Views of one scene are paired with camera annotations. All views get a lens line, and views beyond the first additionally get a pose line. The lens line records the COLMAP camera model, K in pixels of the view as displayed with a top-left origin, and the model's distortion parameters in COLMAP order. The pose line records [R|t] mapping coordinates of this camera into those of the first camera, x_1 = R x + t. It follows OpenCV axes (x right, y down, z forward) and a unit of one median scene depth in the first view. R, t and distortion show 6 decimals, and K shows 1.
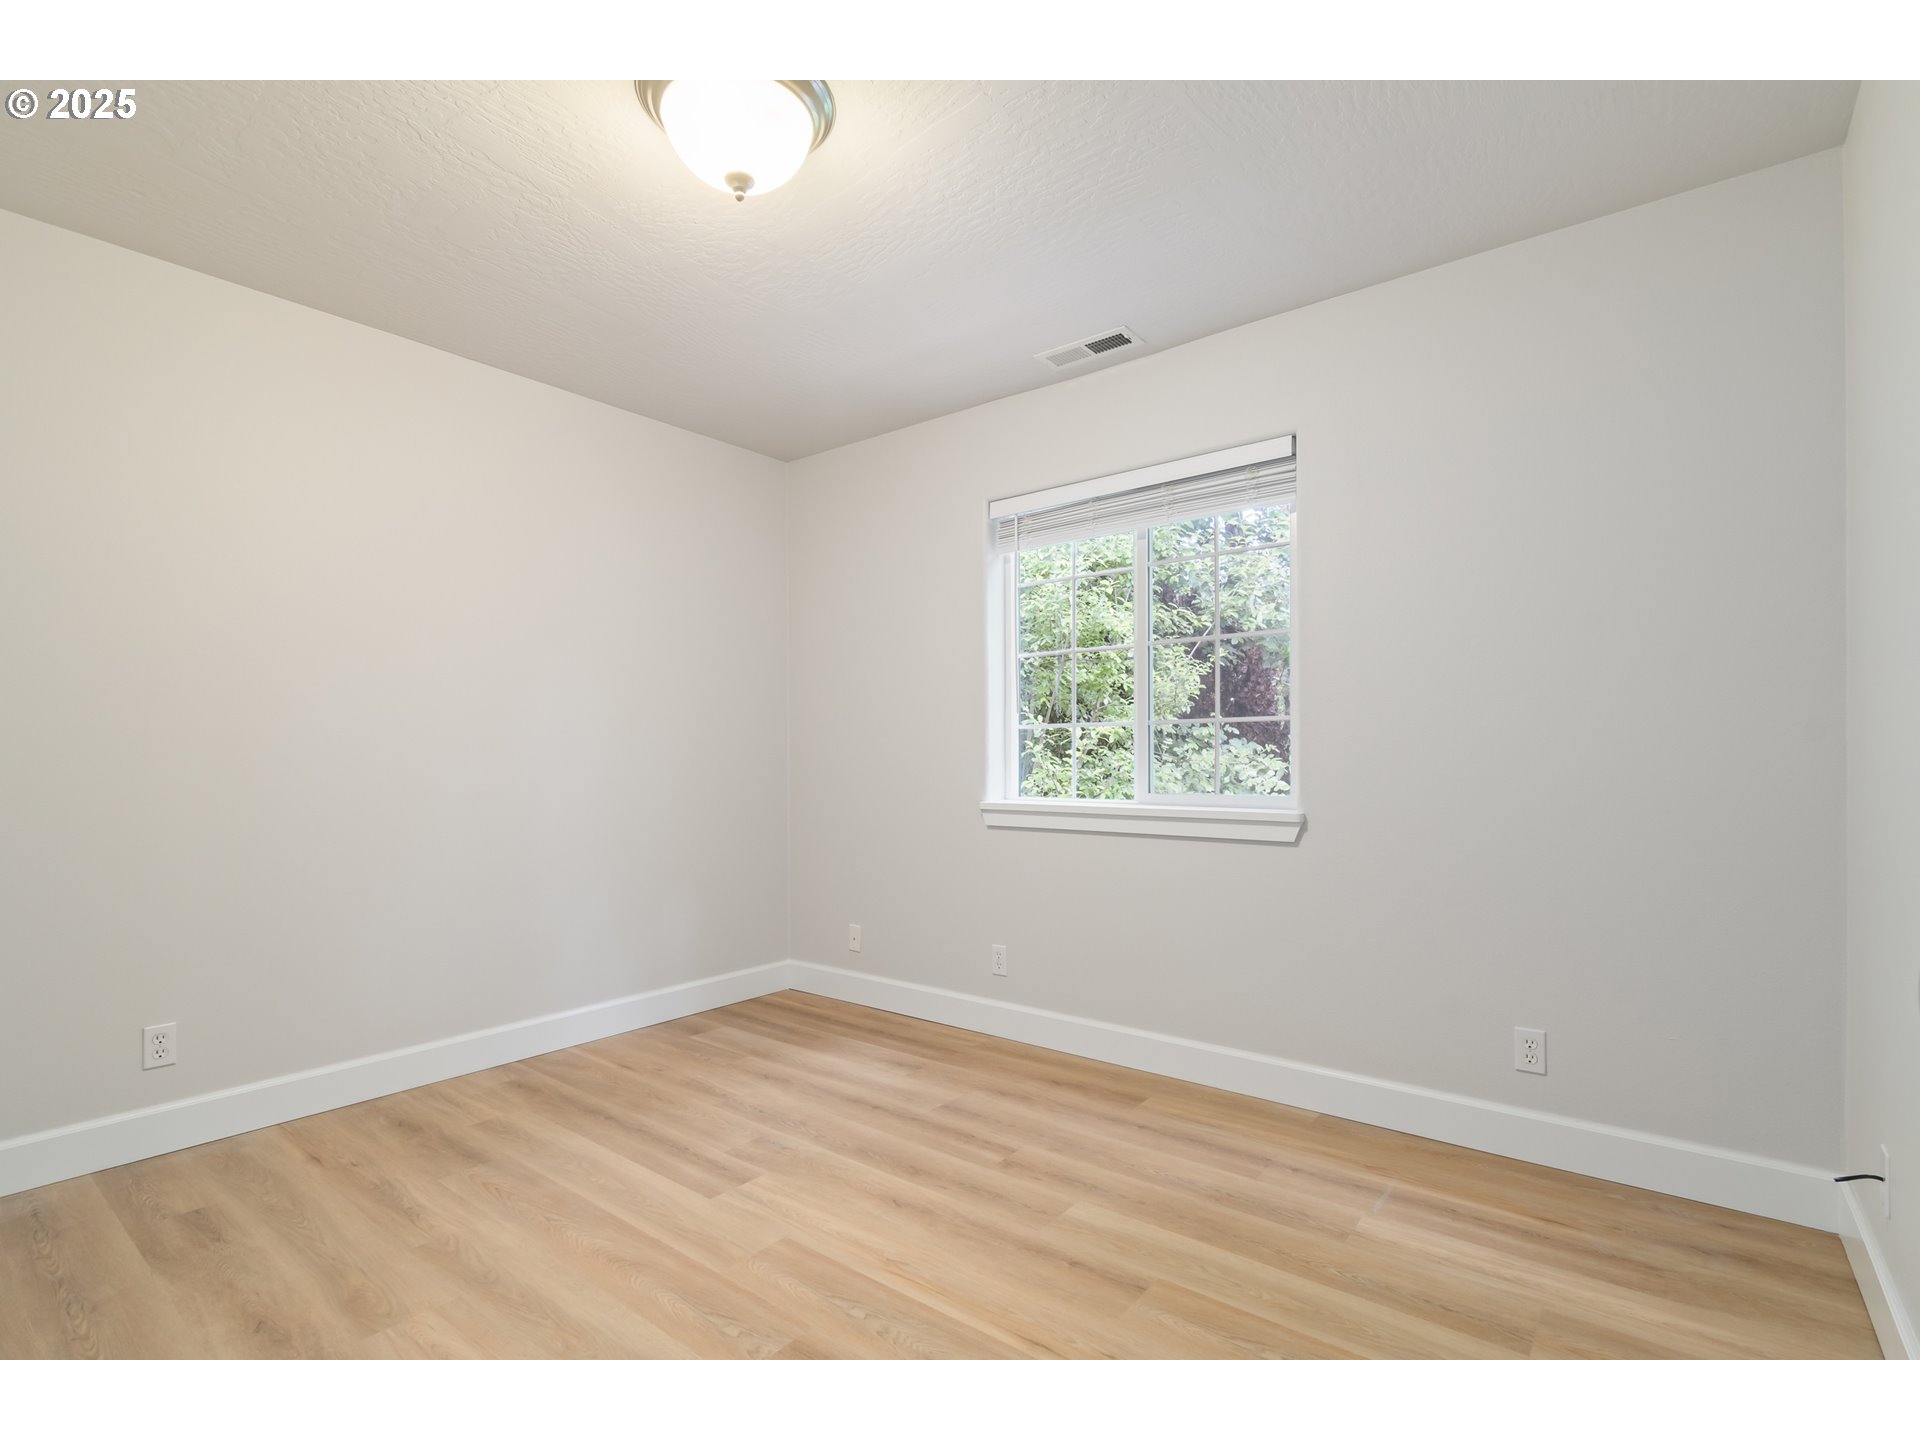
lens RADIAL K [[897.1, 0, 971.3], [0, 897.1, 728.0], [0, 0, 1]] dist [0.001360, 0.000098]
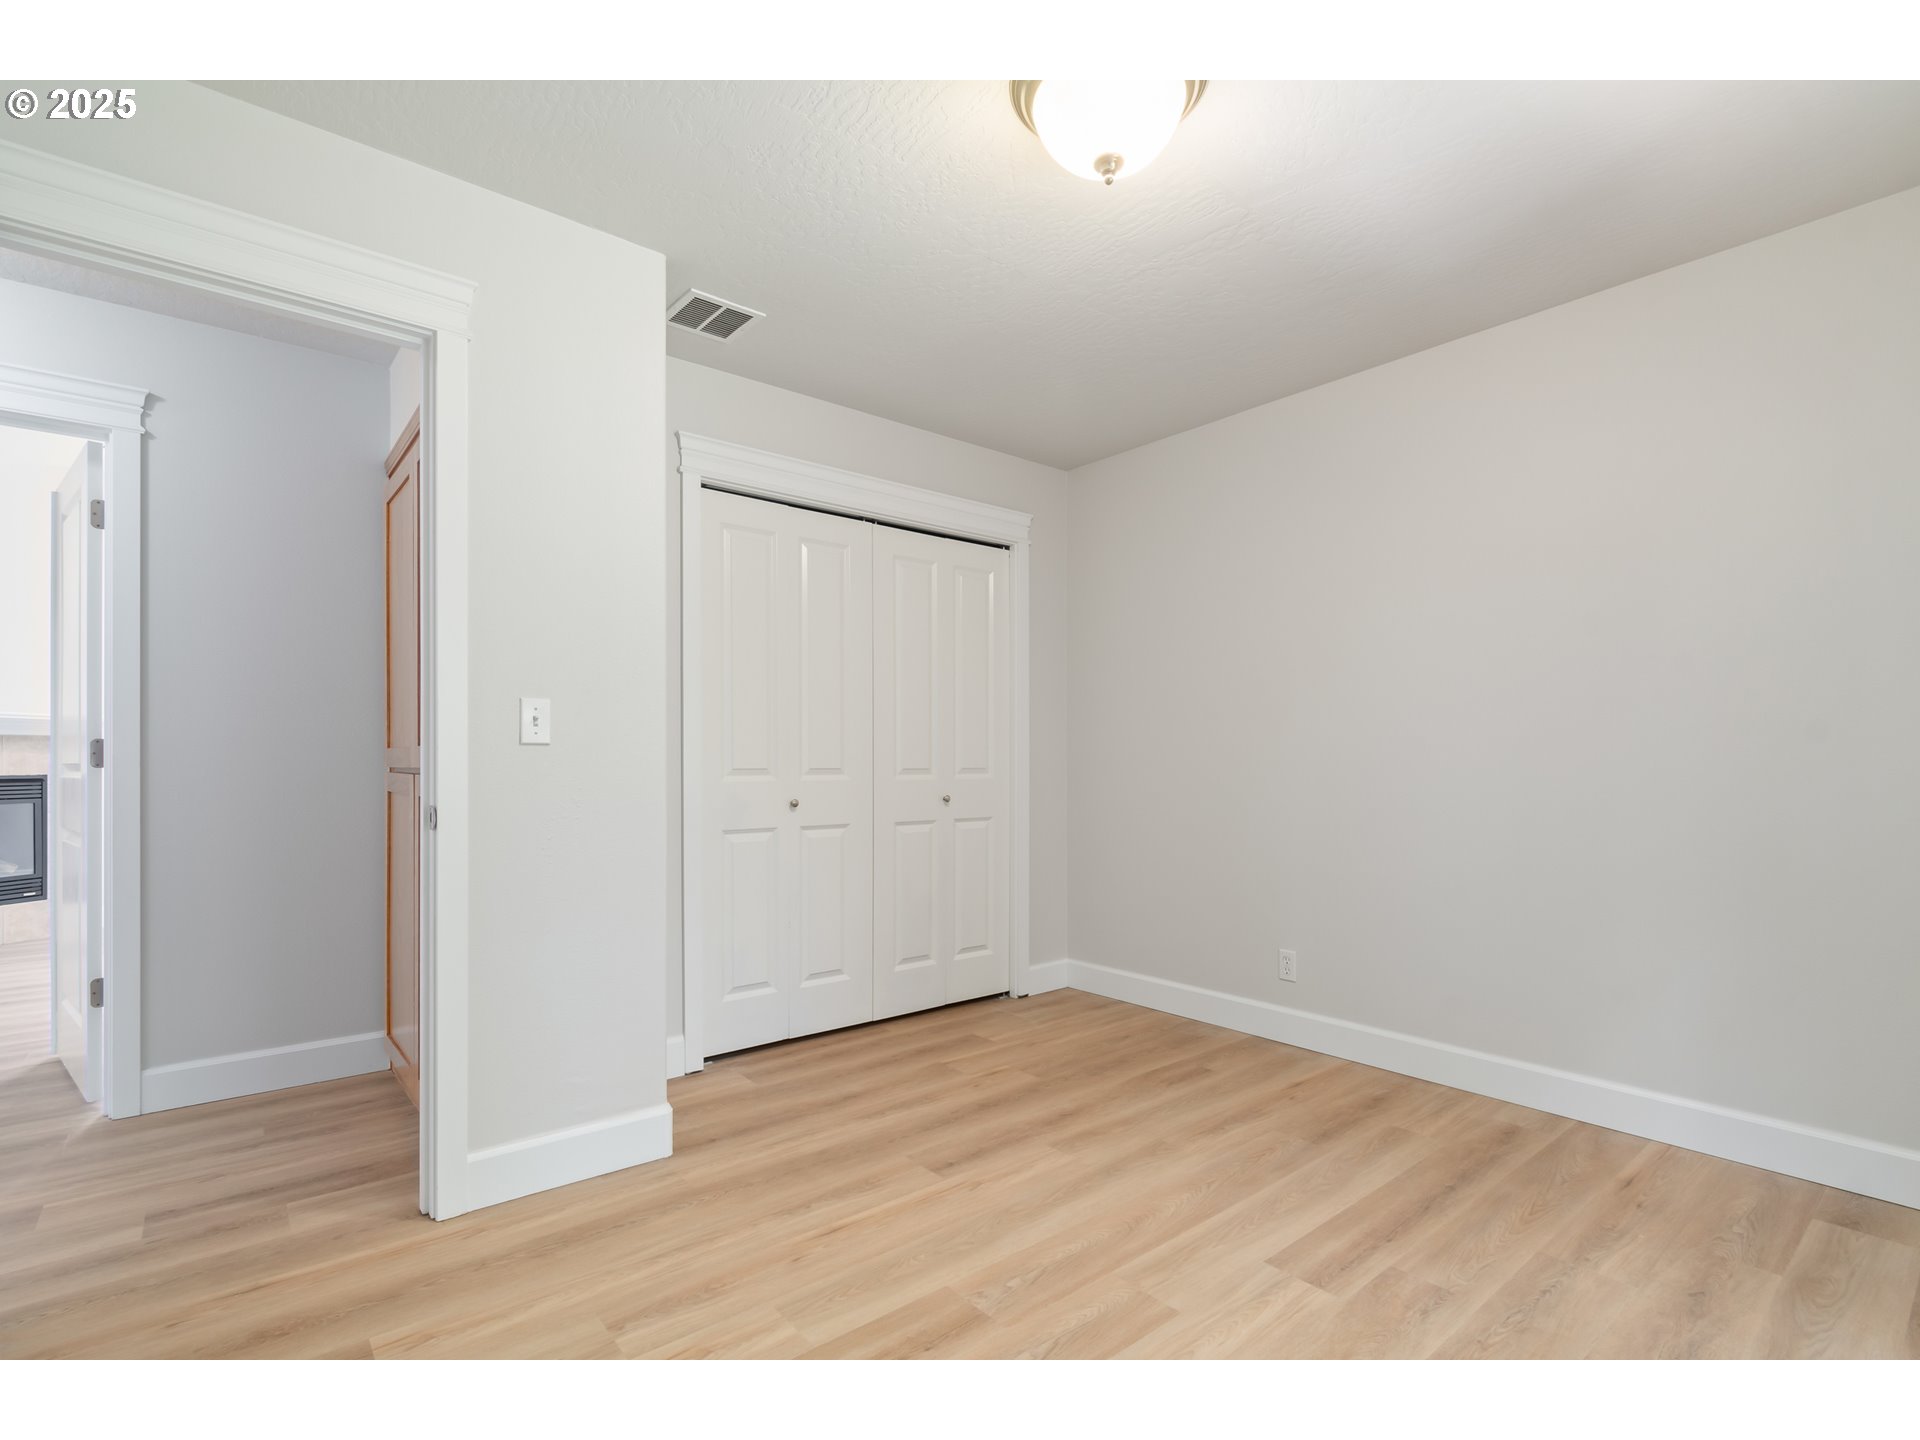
lens RADIAL K [[911.8, 0, 964.0], [0, 911.8, 734.9], [0, 0, 1]] dist [-0.002144, -0.000699]
pose [[-0.209388, -0.021694, -0.977592, 0.490958], [0.033710, 0.998999, -0.029389, 0.021320], [0.977251, -0.039108, -0.208447, 0.696319]]
